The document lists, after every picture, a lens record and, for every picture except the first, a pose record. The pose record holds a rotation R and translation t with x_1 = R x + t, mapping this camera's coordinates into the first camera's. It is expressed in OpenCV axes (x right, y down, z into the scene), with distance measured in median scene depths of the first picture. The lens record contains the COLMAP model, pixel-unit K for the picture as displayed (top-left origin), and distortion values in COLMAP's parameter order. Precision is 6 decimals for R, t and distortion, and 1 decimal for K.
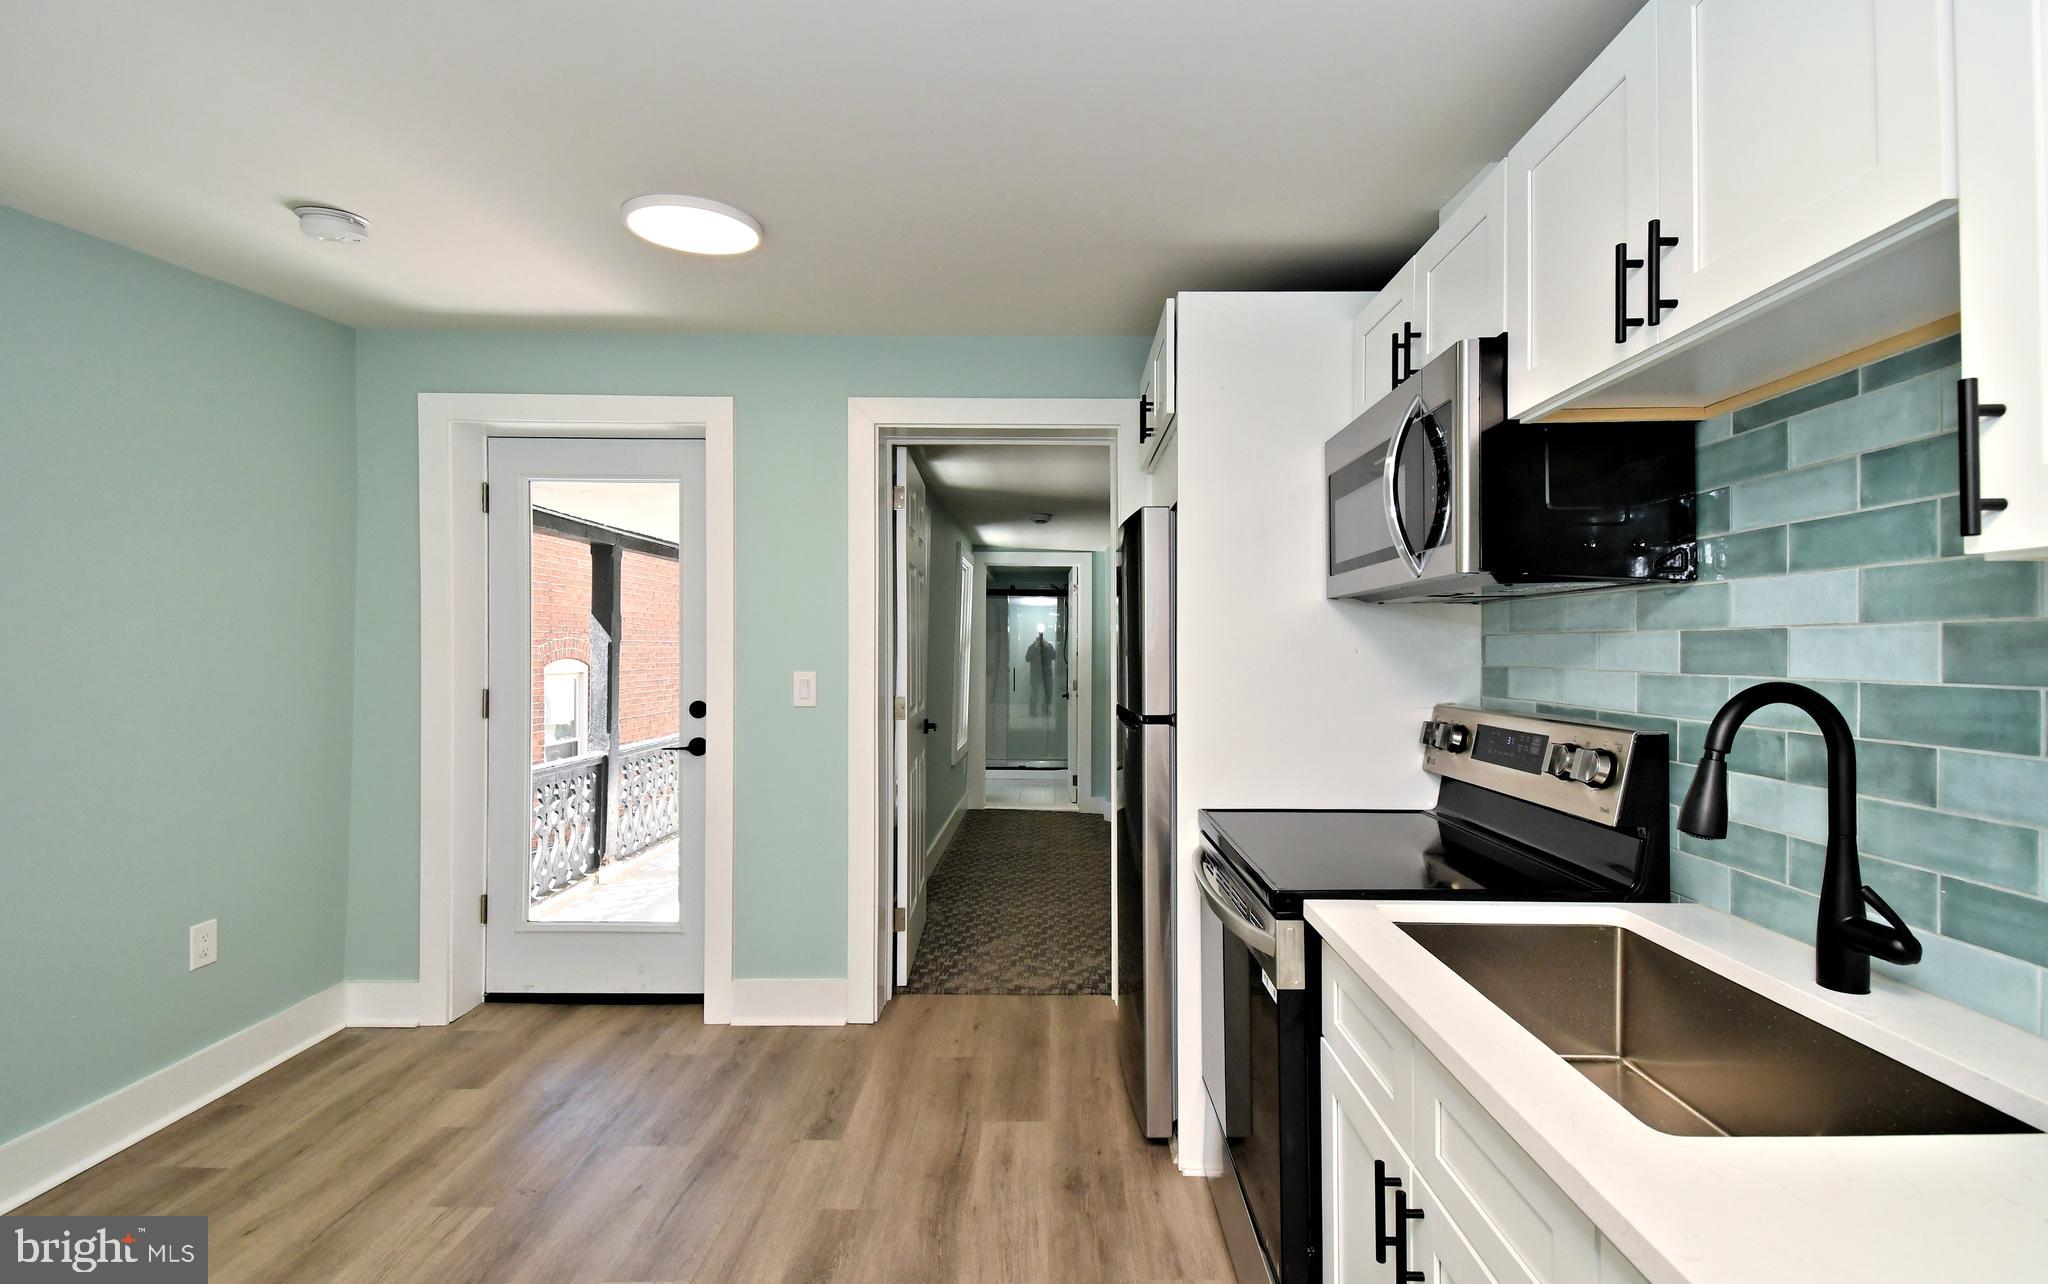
lens RADIAL K [[867.1, 0, 1063.8], [0, 867.1, 646.5], [0, 0, 1]] dist [0.025374, -0.010523]
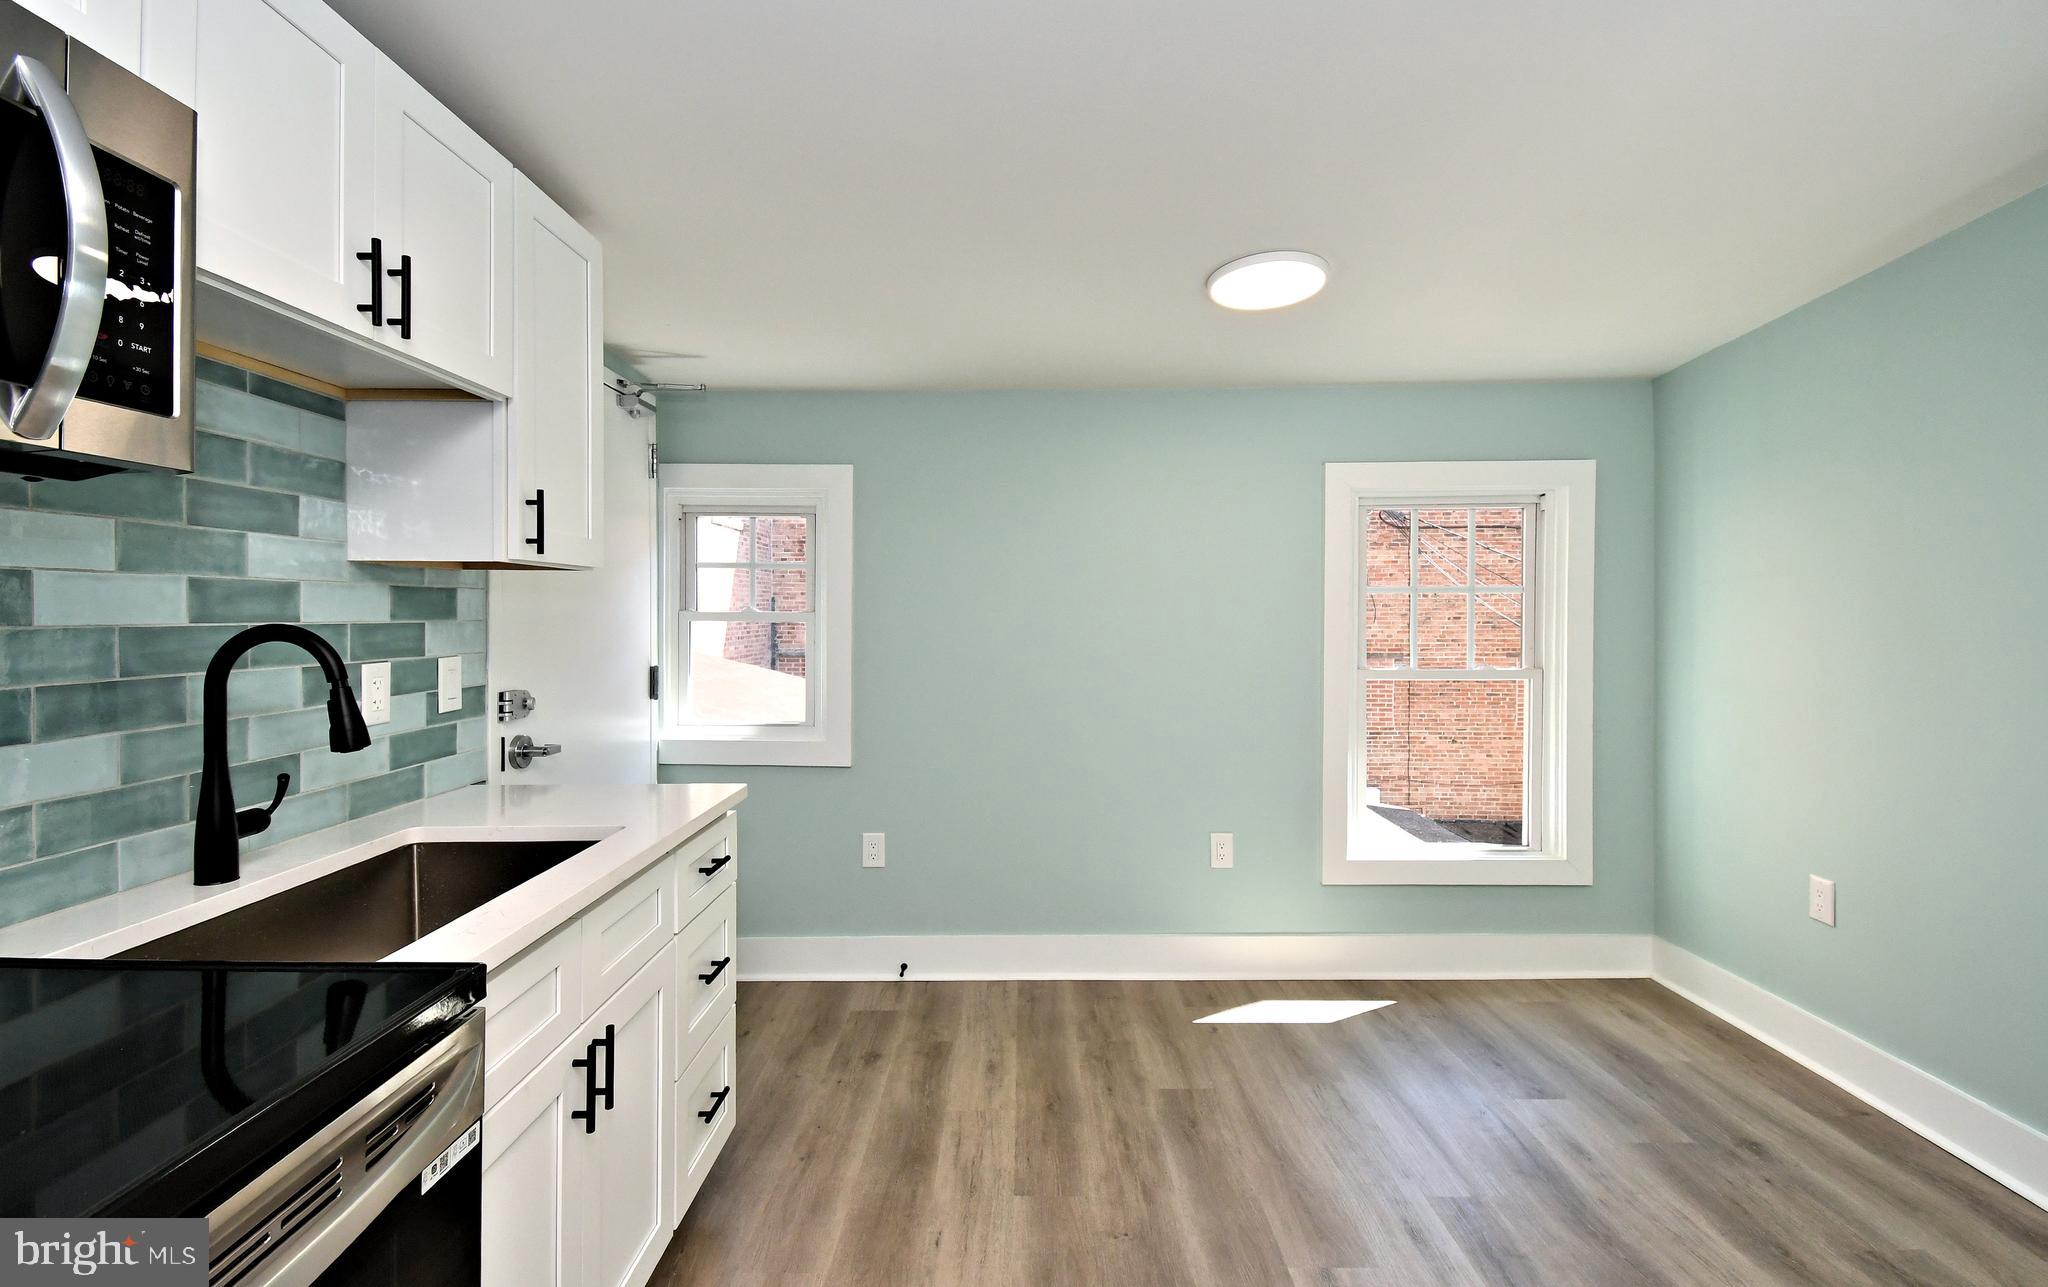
lens RADIAL K [[867.1, 0, 1028.8], [0, 867.1, 627.9], [0, 0, 1]] dist [0.025374, -0.010523]
pose [[-0.999990, -0.002193, 0.003913, -0.092051], [-0.002145, 0.999920, 0.012459, 0.011950], [-0.003940, 0.012451, -0.999915, 0.936237]]
